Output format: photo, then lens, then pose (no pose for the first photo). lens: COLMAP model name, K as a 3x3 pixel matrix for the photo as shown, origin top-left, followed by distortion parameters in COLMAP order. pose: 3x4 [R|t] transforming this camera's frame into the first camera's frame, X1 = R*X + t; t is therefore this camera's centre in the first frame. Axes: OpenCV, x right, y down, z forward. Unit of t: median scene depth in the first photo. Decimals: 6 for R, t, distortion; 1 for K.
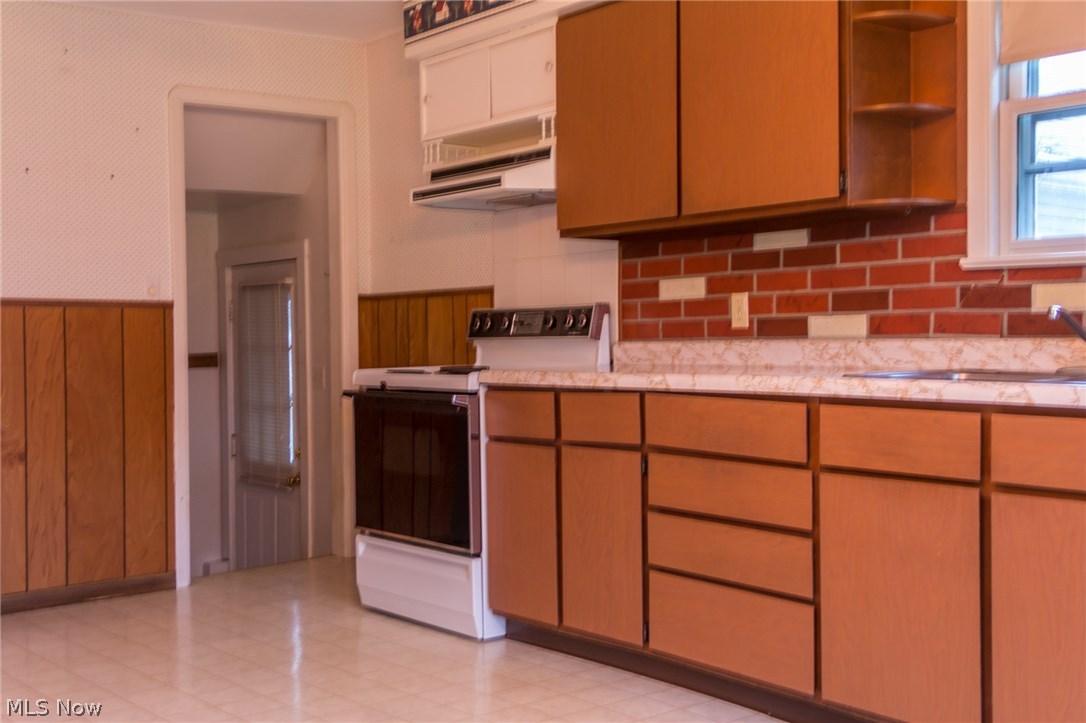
lens RADIAL K [[1224.1, 0, 544.4], [0, 1224.1, 363.5], [0, 0, 1]] dist [-0.016826, 0.000000]
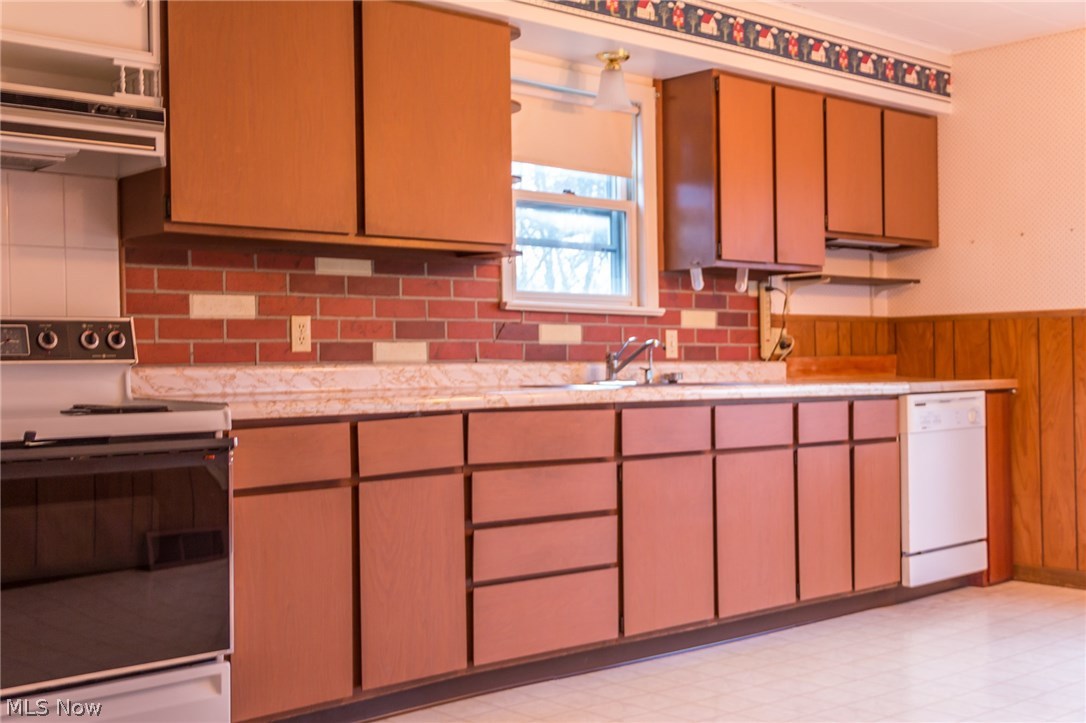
lens RADIAL K [[1224.1, 0, 544.3], [0, 1224.1, 359.4], [0, 0, 1]] dist [-0.016826, 0.000000]
pose [[-0.042668, 0.012543, 0.999011, -0.866274], [0.030748, 0.999464, -0.011236, -0.007042], [-0.998616, 0.030238, -0.043031, 0.908913]]
